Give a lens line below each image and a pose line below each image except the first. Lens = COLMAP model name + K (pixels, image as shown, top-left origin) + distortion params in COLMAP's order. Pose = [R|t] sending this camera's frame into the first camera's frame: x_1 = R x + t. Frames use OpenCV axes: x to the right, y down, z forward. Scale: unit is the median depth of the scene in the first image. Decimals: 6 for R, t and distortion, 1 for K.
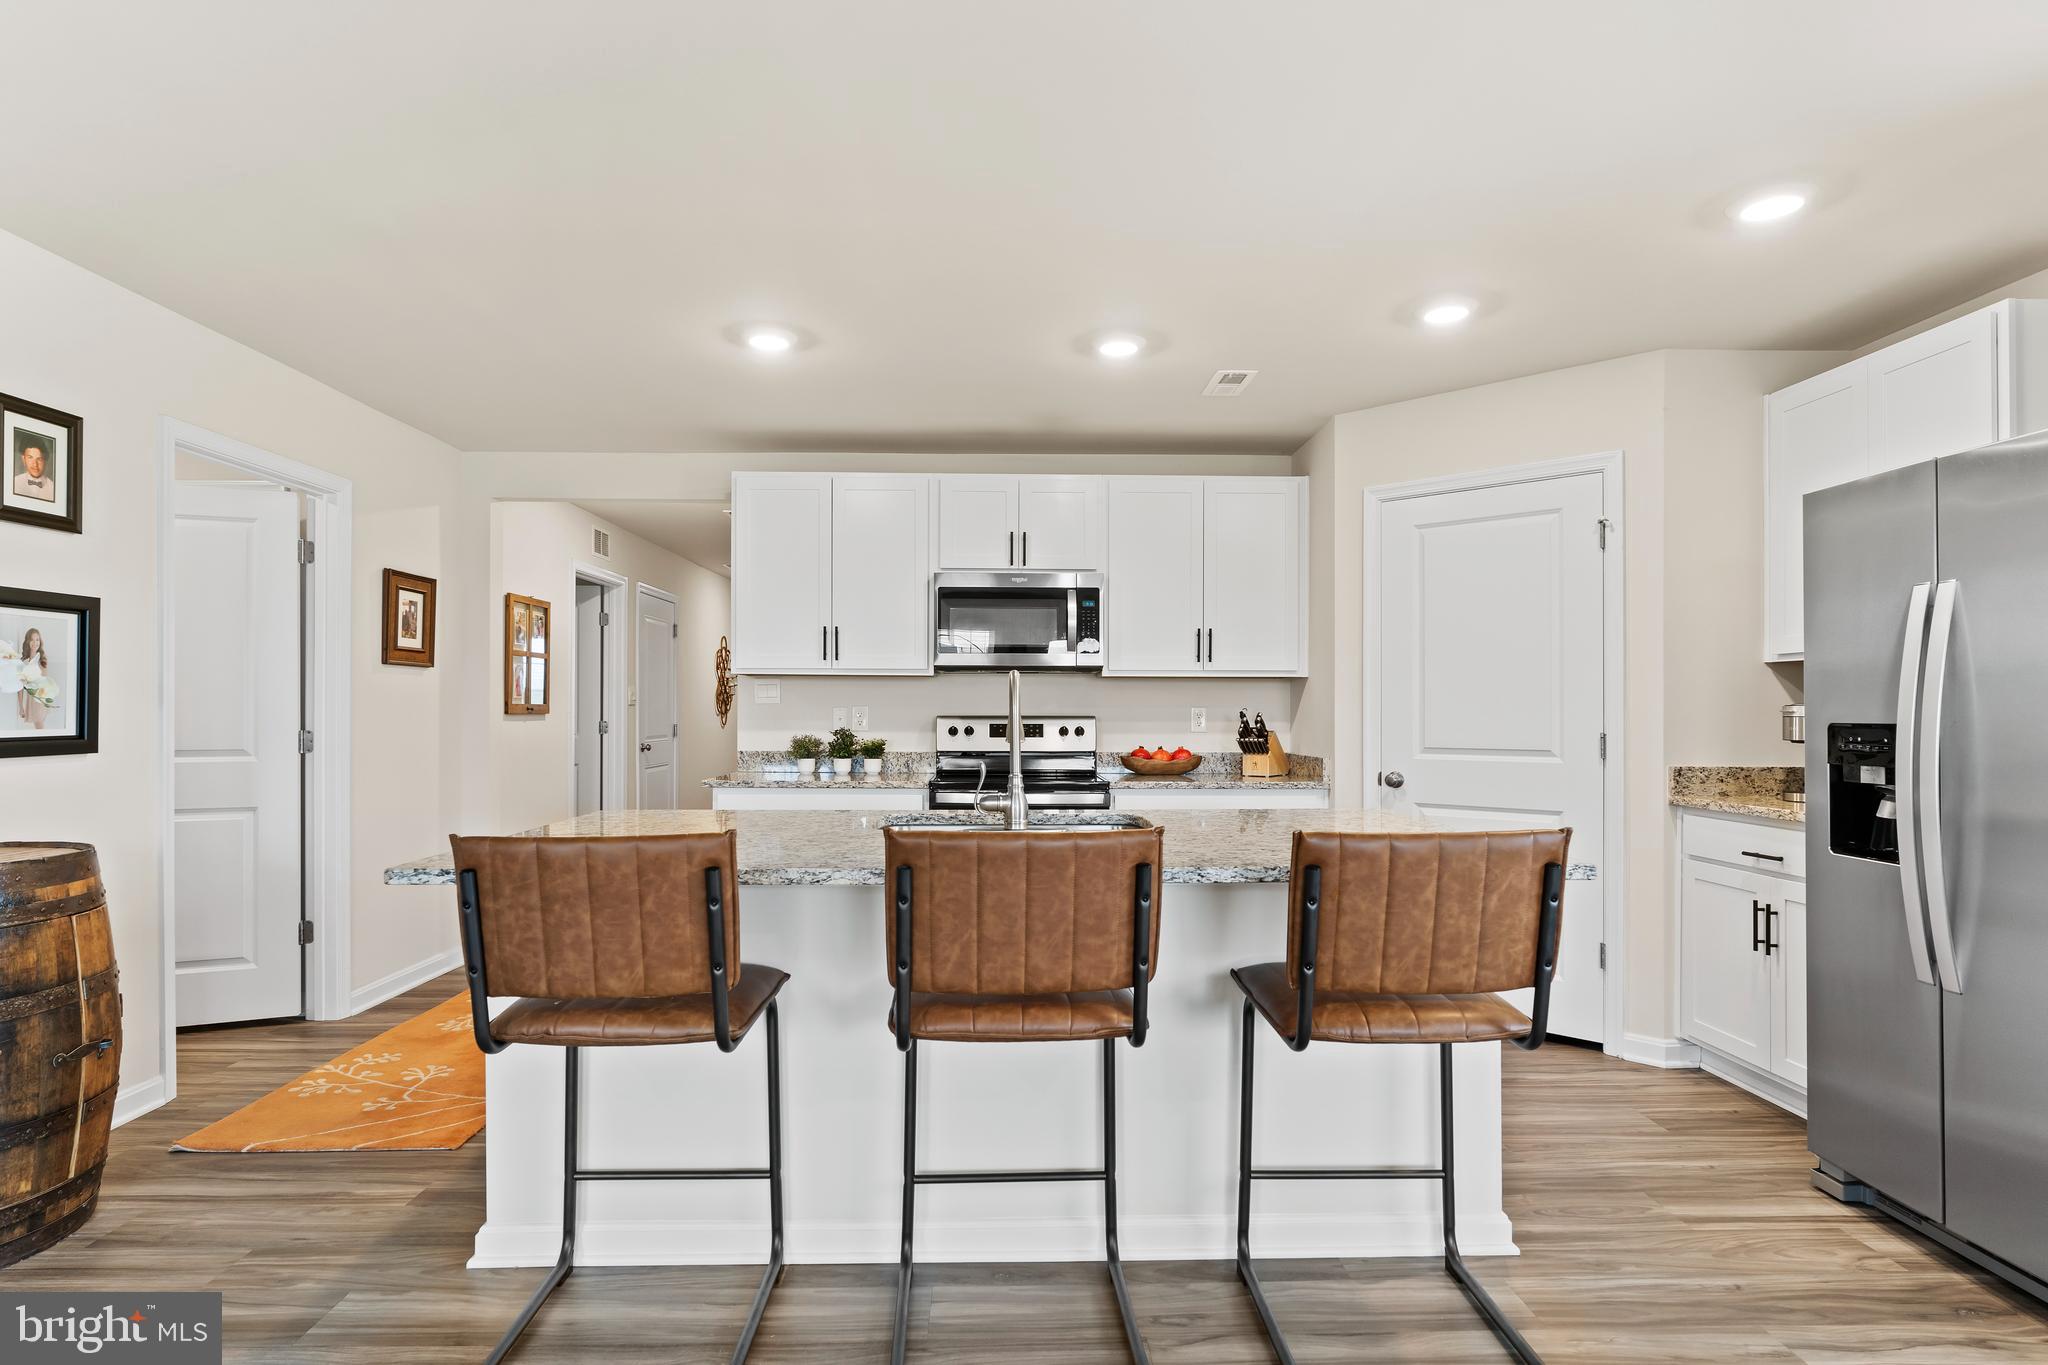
lens RADIAL K [[1054.3, 0, 1011.4], [0, 1054.3, 704.8], [0, 0, 1]] dist [-0.009406, 0.007814]
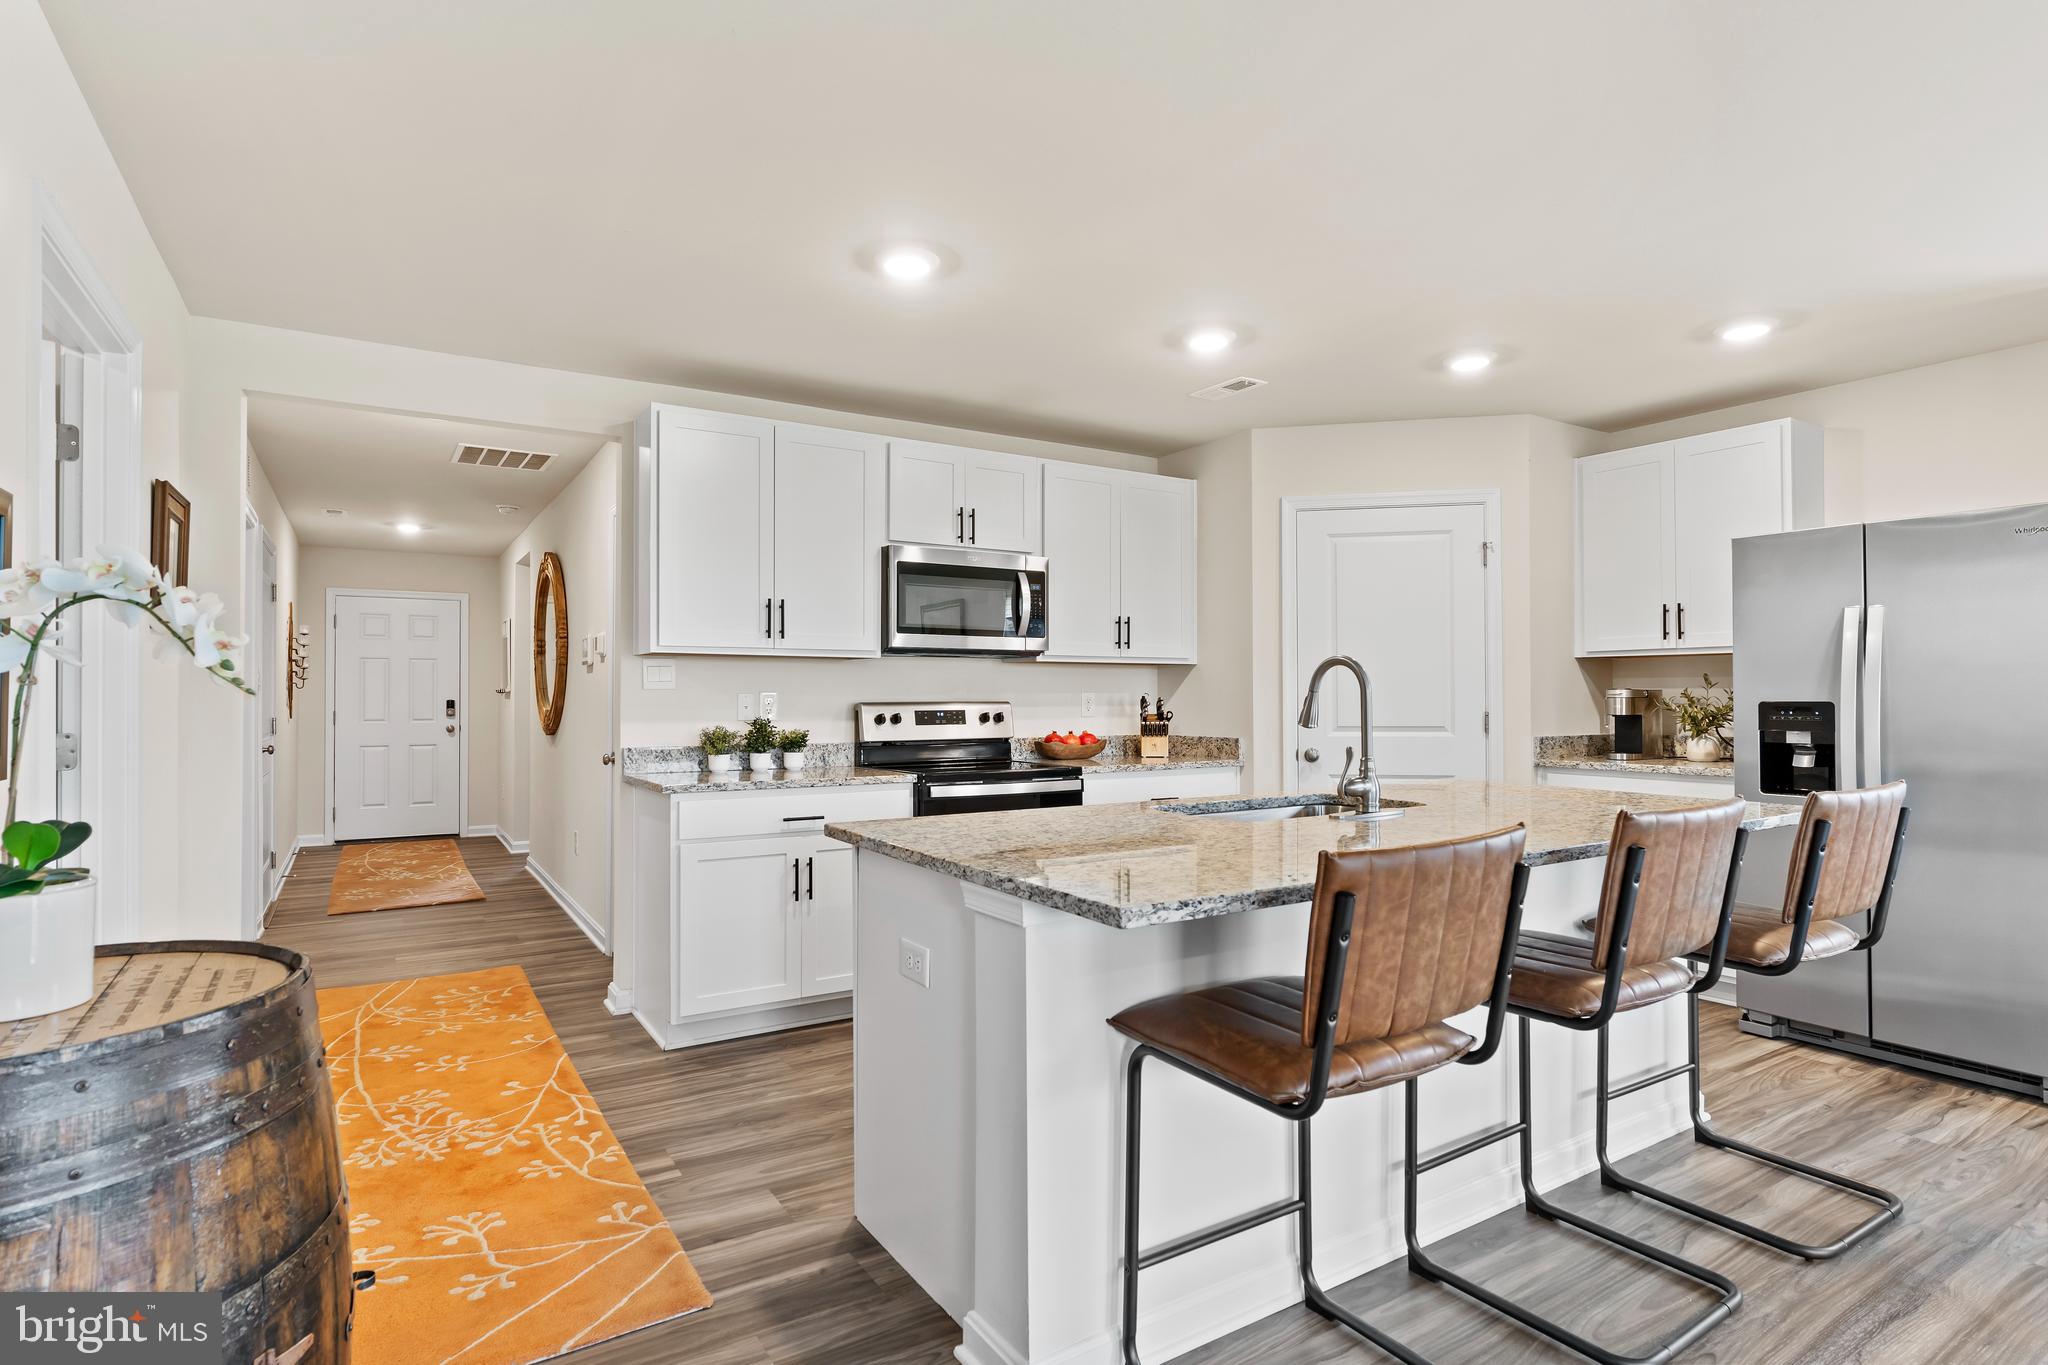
lens RADIAL K [[1054.3, 0, 1020.9], [0, 1054.3, 685.5], [0, 0, 1]] dist [-0.009406, 0.007814]
pose [[0.856542, 0.000765, 0.516077, -0.566737], [0.001391, 0.999992, -0.003792, -0.000604], [-0.516075, 0.003966, 0.856534, 0.211794]]
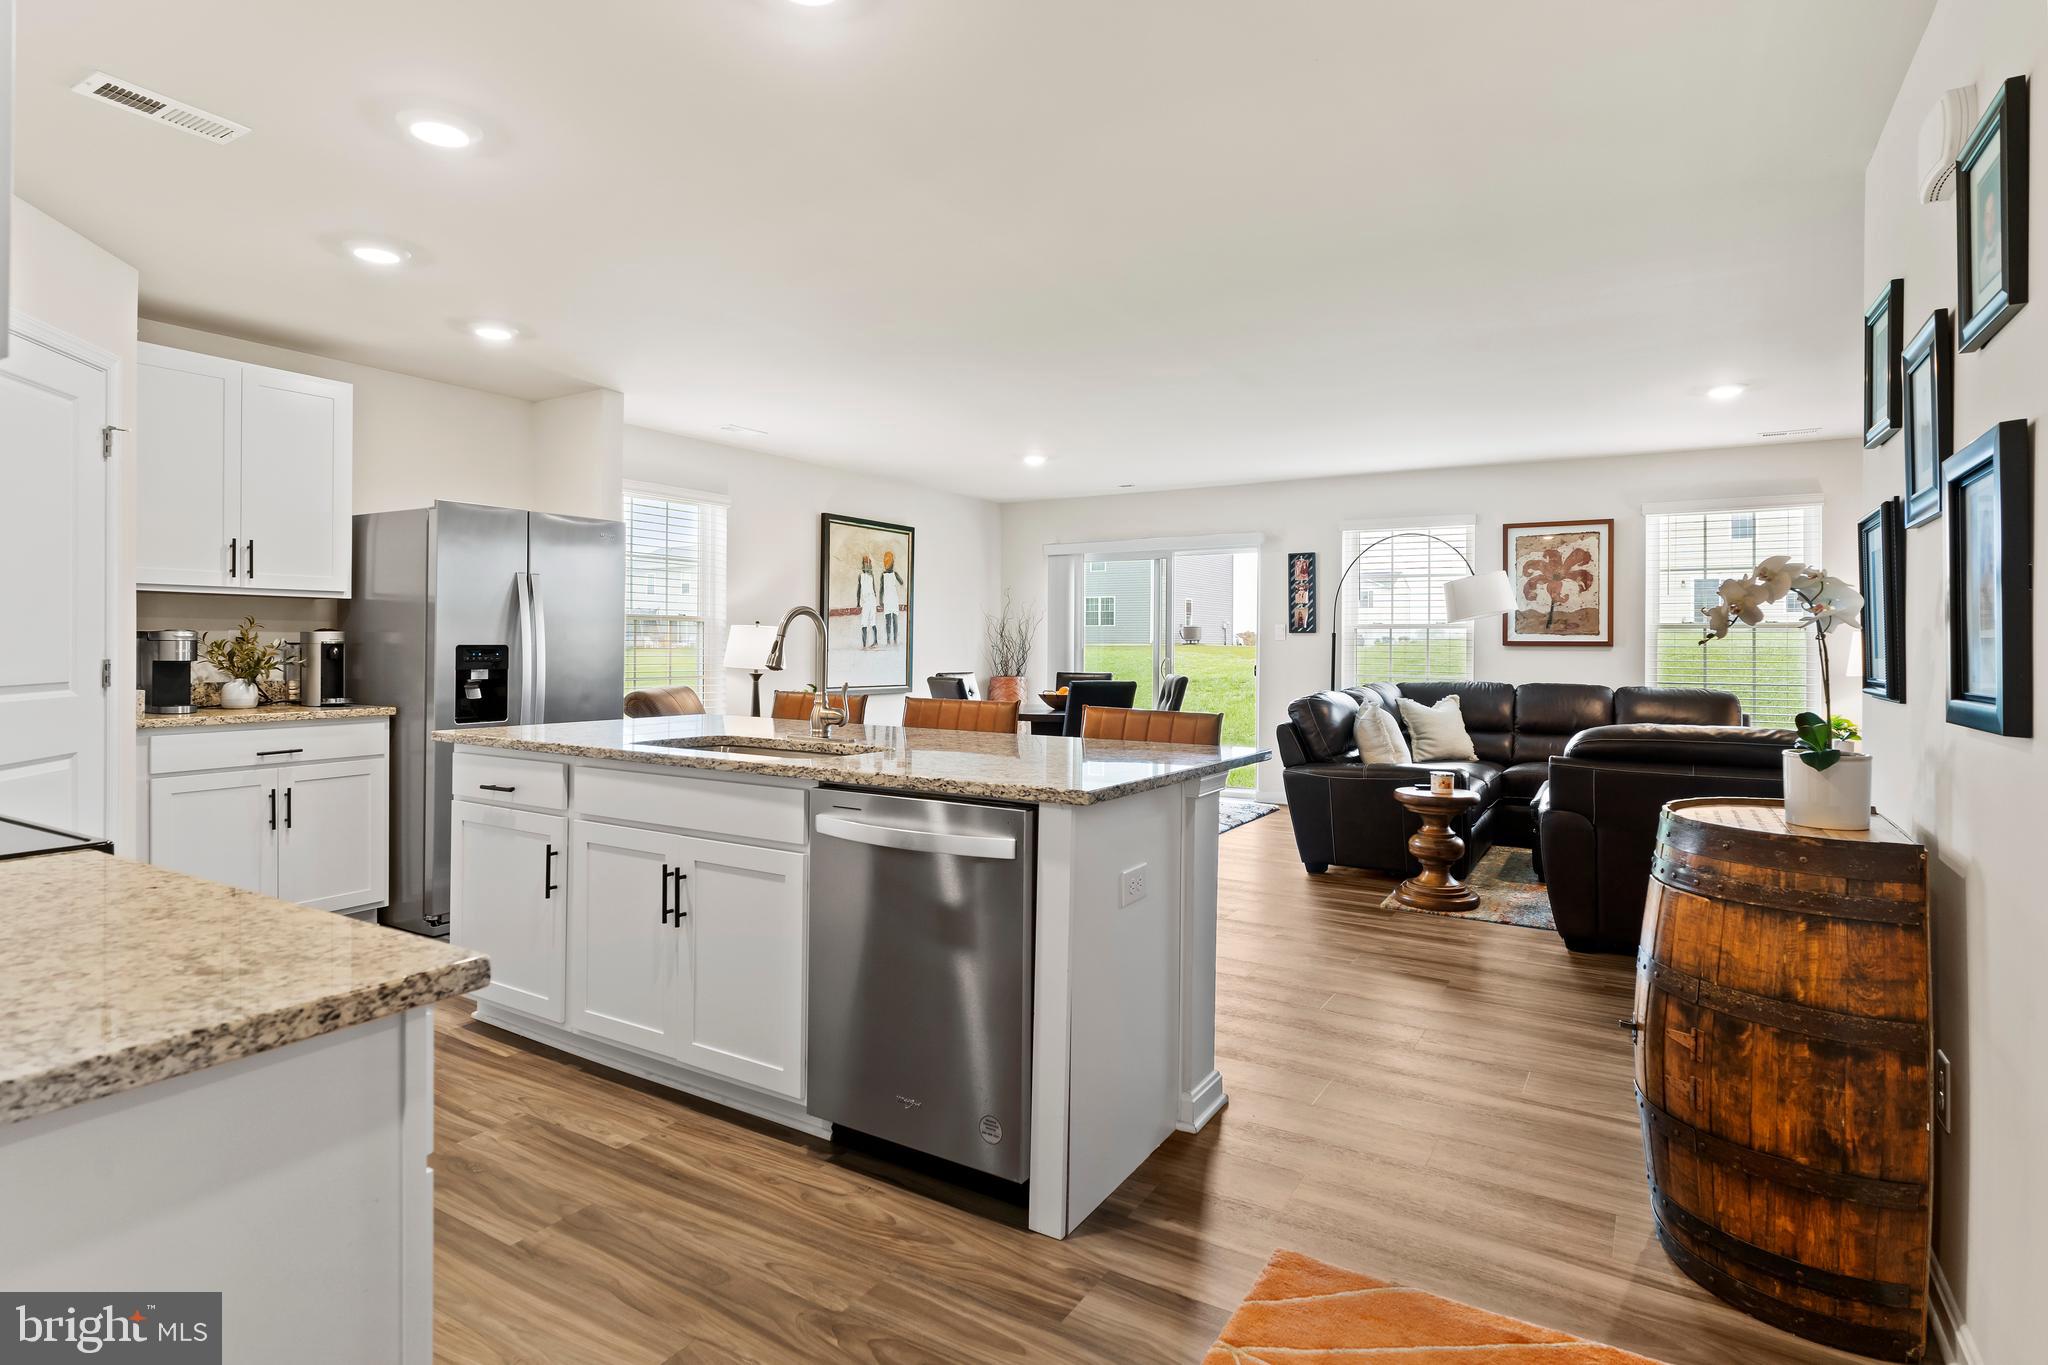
lens RADIAL K [[1054.3, 0, 1024.8], [0, 1054.3, 639.3], [0, 0, 1]] dist [-0.009406, 0.007814]
pose [[-0.843890, -0.005331, 0.536490, -0.604188], [-0.011143, 0.999909, -0.007591, 0.007507], [-0.536401, -0.012384, -0.843873, 1.348899]]
